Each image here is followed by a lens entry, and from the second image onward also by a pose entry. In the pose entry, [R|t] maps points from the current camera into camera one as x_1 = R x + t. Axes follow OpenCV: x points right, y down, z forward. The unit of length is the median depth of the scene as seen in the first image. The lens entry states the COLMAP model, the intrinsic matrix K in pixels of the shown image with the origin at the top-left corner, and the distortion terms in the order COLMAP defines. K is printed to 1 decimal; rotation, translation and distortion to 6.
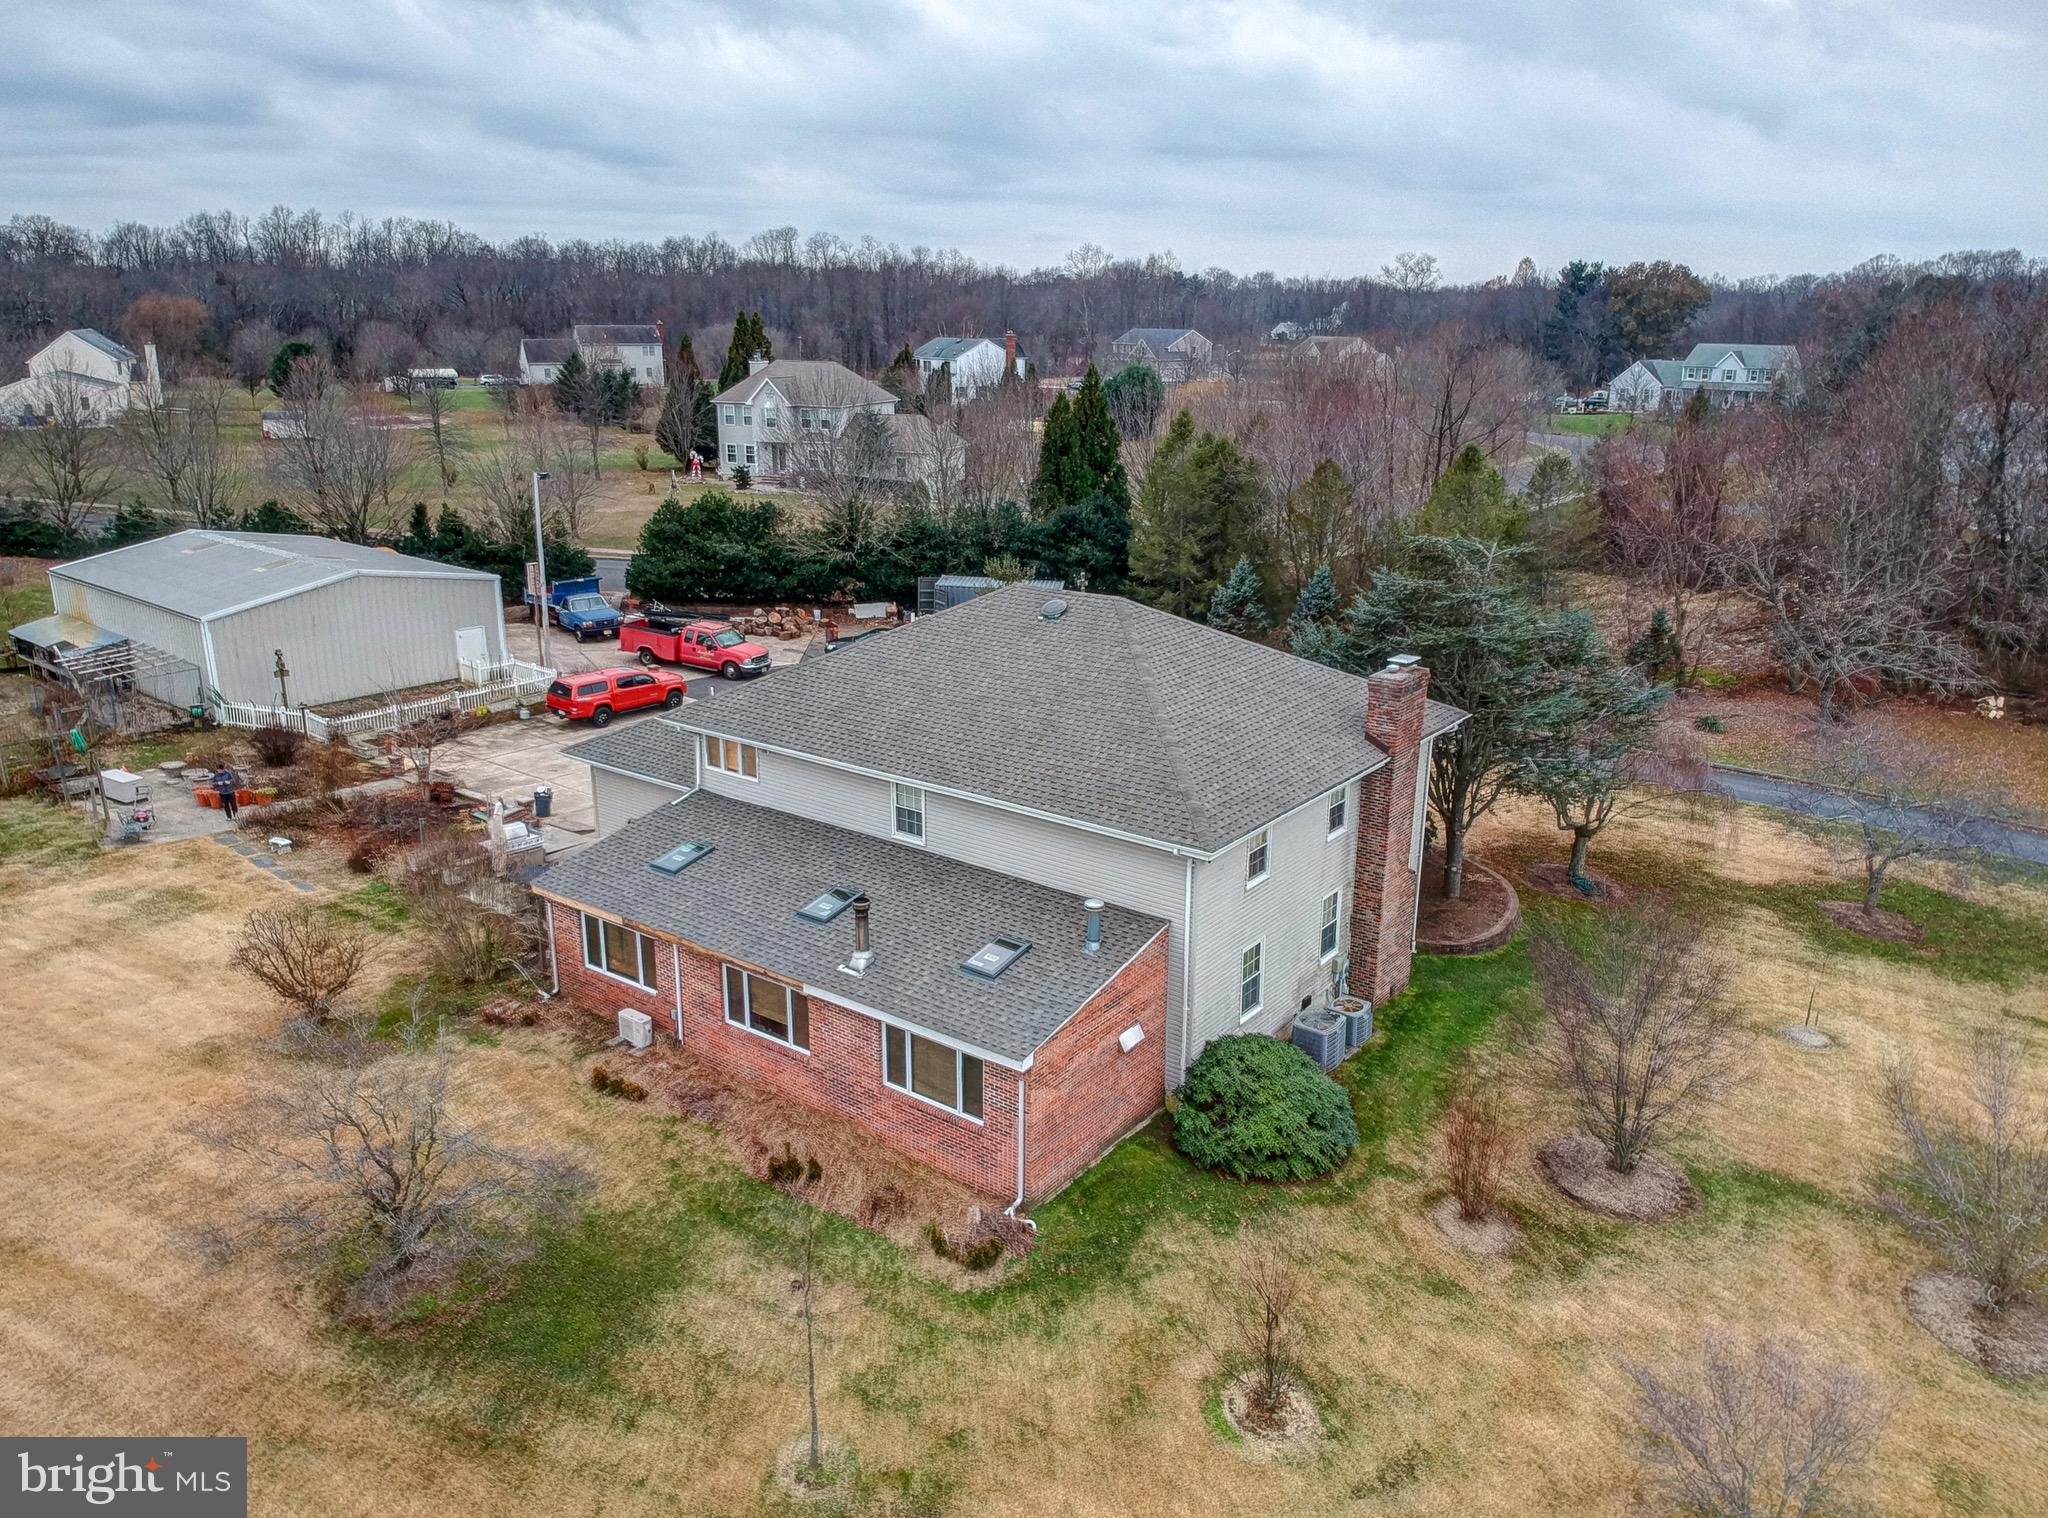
lens RADIAL K [[1513.2, 0, 1032.2], [0, 1513.2, 746.1], [0, 0, 1]] dist [0.064627, -0.133946]
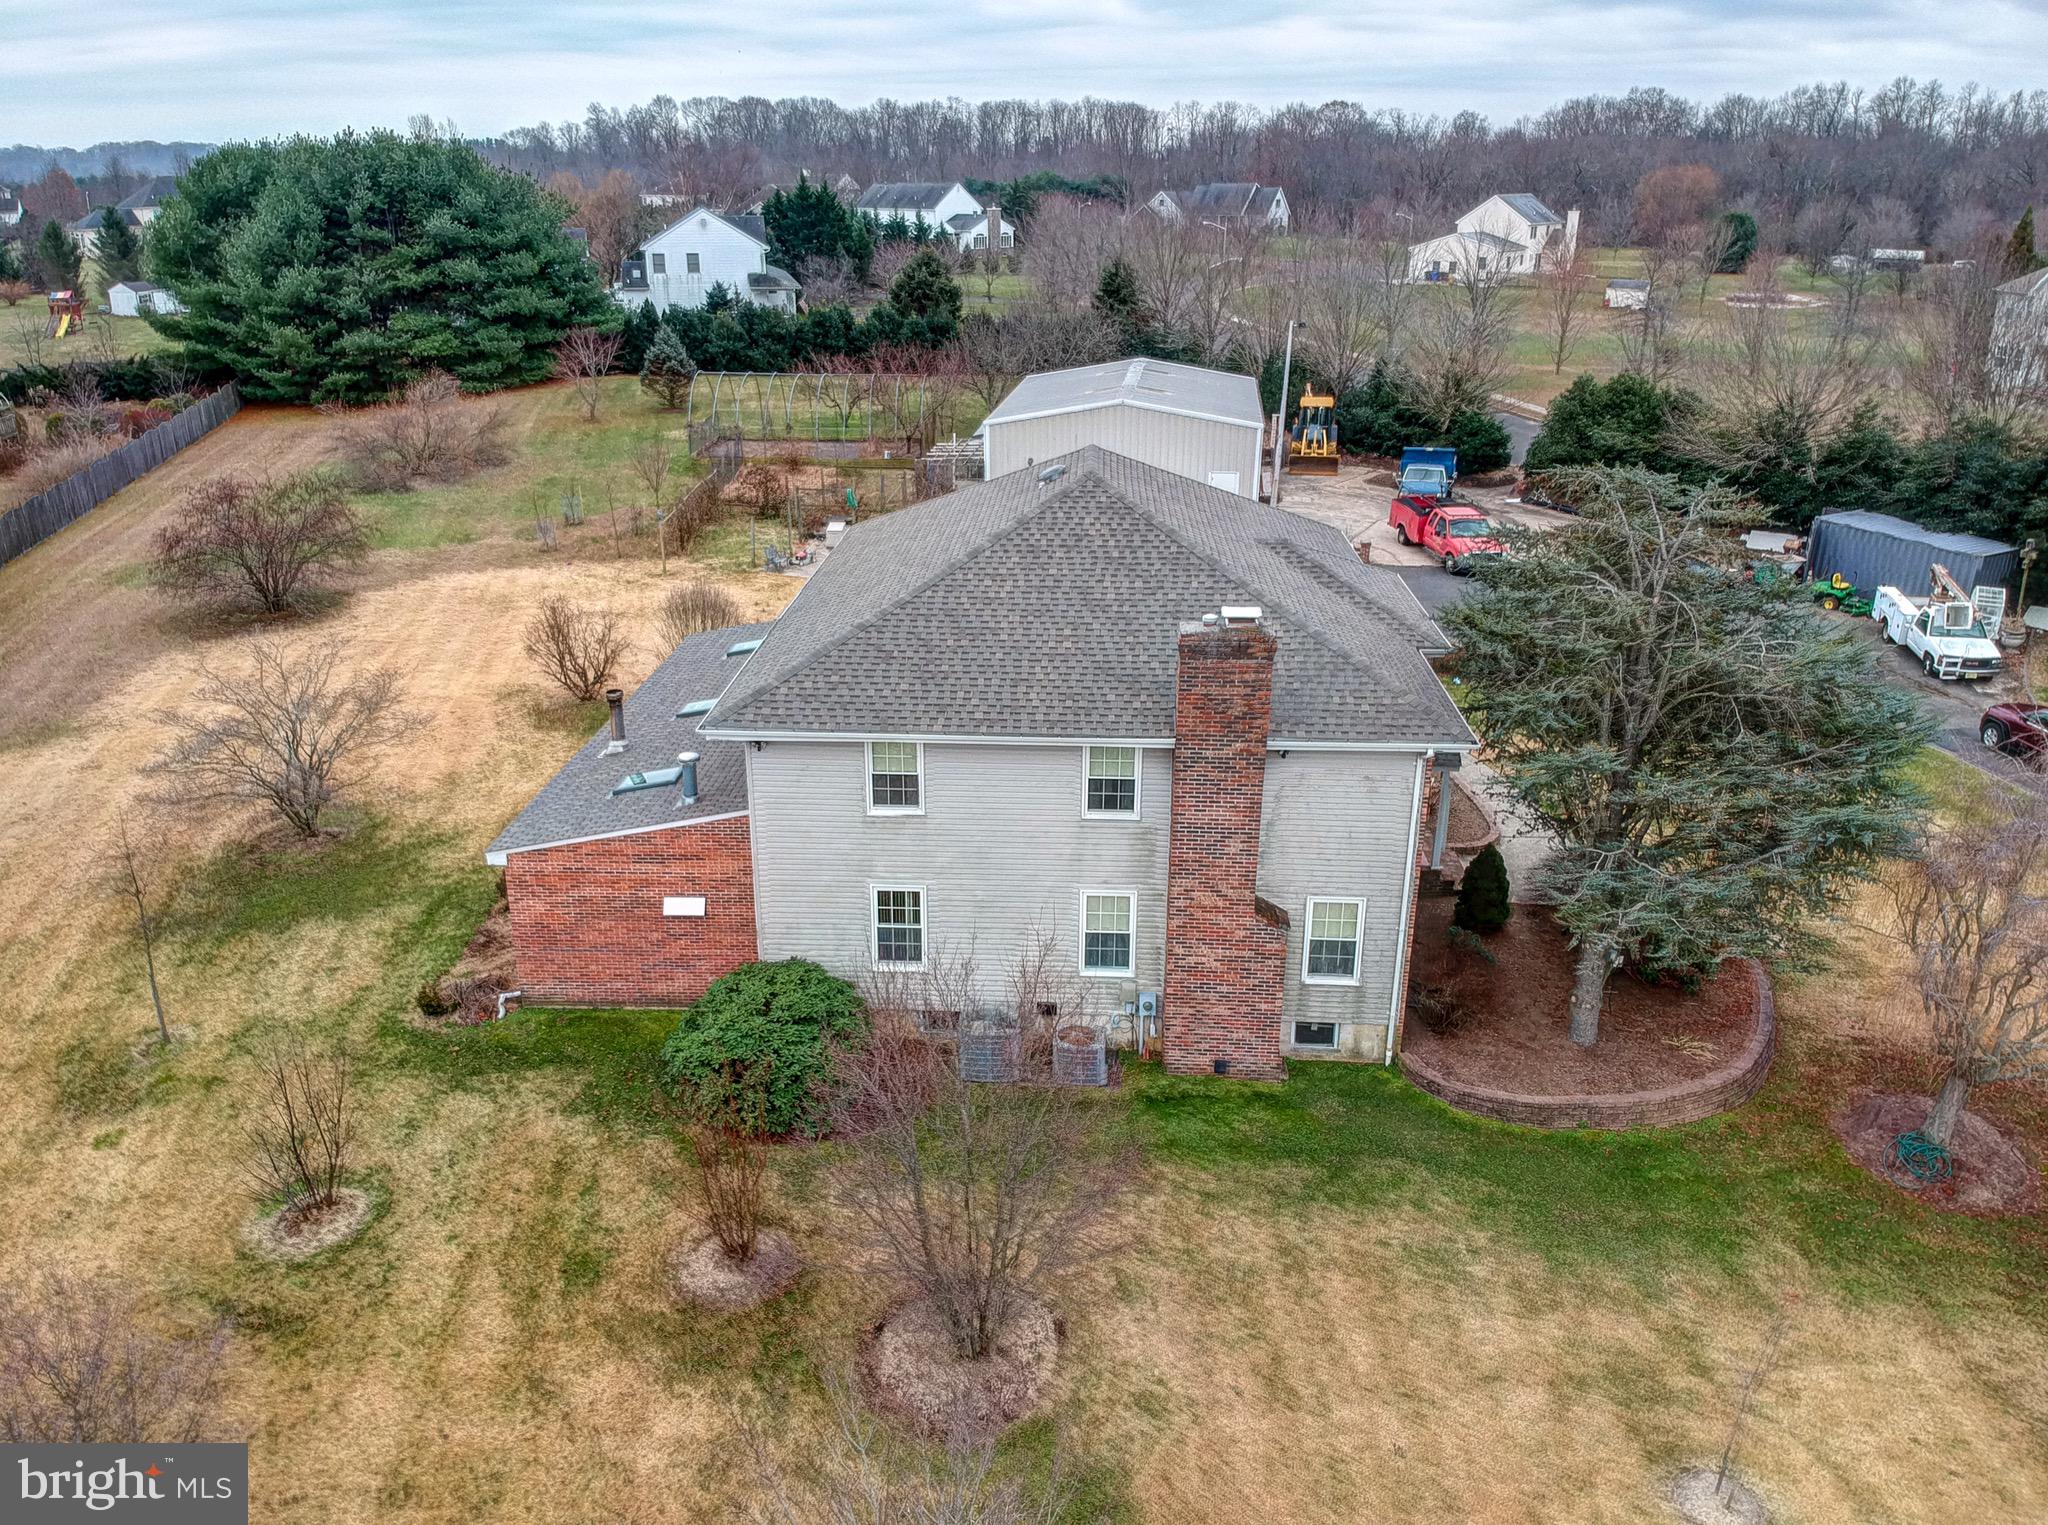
lens RADIAL K [[1513.2, 0, 1023.0], [0, 1513.2, 759.6], [0, 0, 1]] dist [0.064627, -0.133946]
pose [[0.549081, 0.292721, -0.782831, 0.396627], [-0.230011, 0.953415, 0.195177, -0.056039], [0.803495, 0.072892, 0.590832, 0.270476]]
